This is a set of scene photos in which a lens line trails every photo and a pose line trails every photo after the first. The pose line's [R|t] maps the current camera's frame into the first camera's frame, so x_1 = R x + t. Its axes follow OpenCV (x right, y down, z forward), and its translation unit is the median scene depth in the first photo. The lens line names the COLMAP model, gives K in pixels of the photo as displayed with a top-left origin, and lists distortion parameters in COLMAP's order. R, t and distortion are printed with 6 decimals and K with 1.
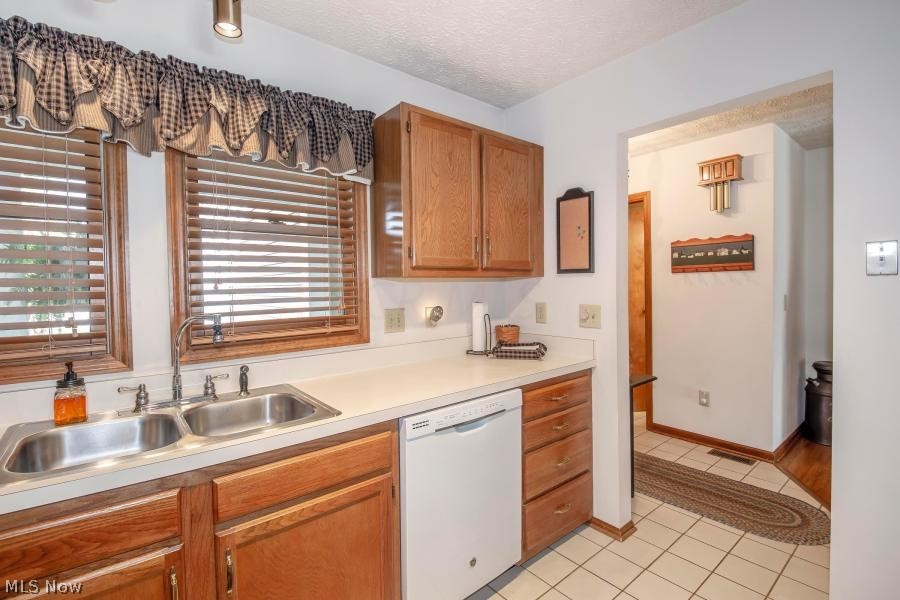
lens RADIAL K [[413.7, 0, 450.0], [0, 413.7, 300.0], [0, 0, 1]] dist [0.004059, -0.009179]
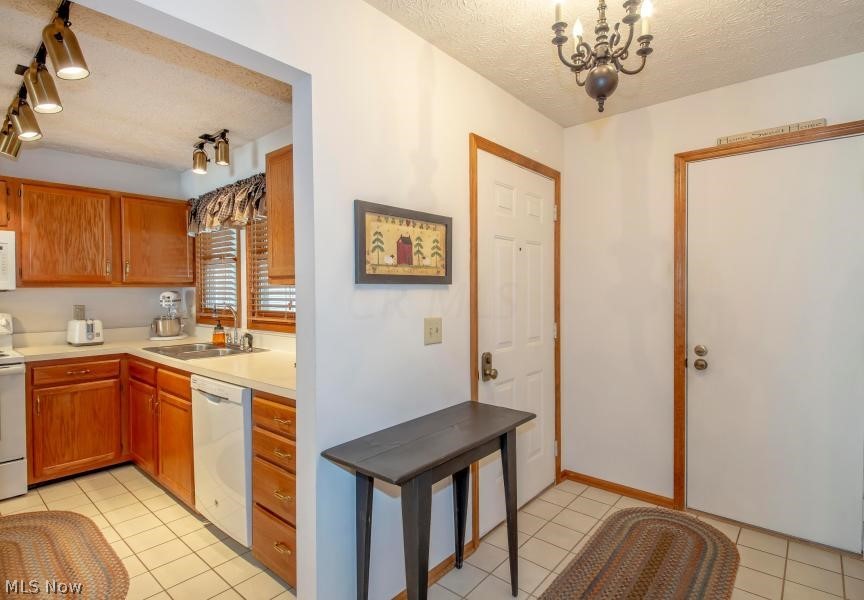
lens RADIAL K [[440.9, 0, 414.9], [0, 440.9, 291.4], [0, 0, 1]] dist [0.032655, -0.029570]
pose [[0.154840, 0.018343, -0.987769, 1.574346], [-0.026349, 0.999549, 0.014431, -0.077865], [0.987588, 0.023792, 0.155254, 1.434751]]
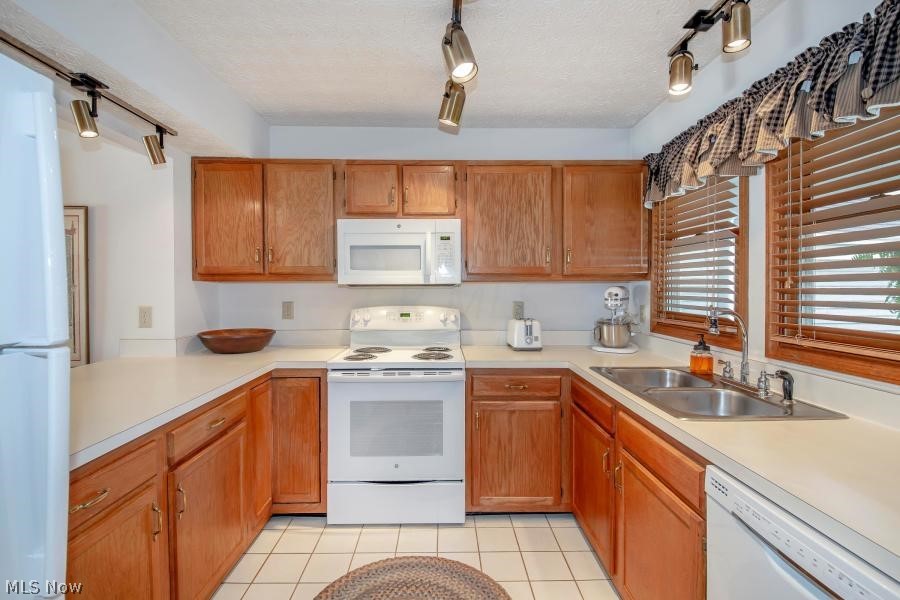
lens RADIAL K [[413.7, 0, 450.0], [0, 413.7, 300.0], [0, 0, 1]] dist [0.004059, -0.009179]
pose [[-0.613052, 0.041135, -0.788971, 0.695590], [-0.013199, 0.997971, 0.062288, -0.048733], [0.789932, 0.048599, -0.611265, 0.974576]]
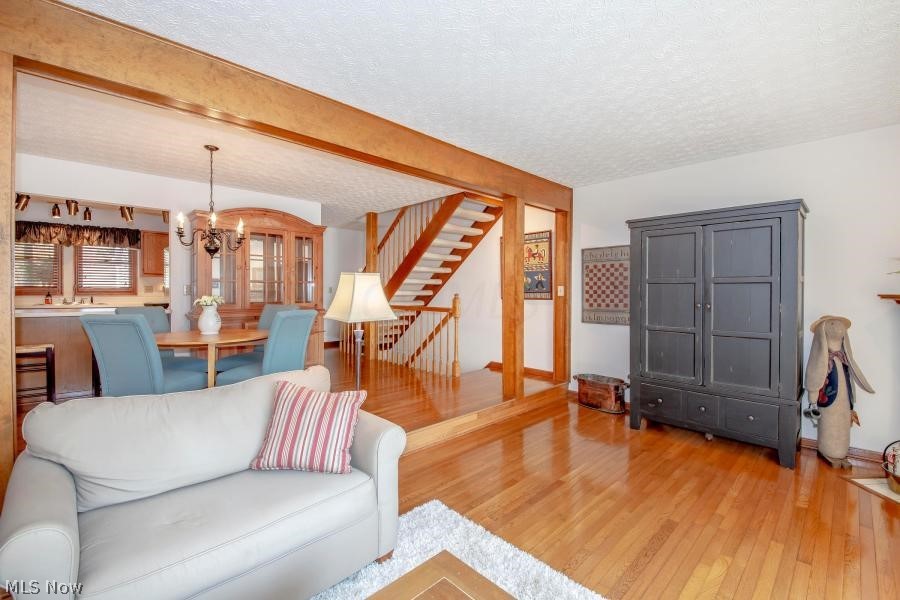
lens RADIAL K [[398.2, 0, 426.0], [0, 398.2, 295.1], [0, 0, 1]] dist [0.000229, 0.000059]
pose [[0.997646, 0.018730, 0.065966, 2.591678], [-0.017527, 0.999670, -0.018760, 0.161145], [-0.066295, 0.017559, 0.997646, -3.219082]]
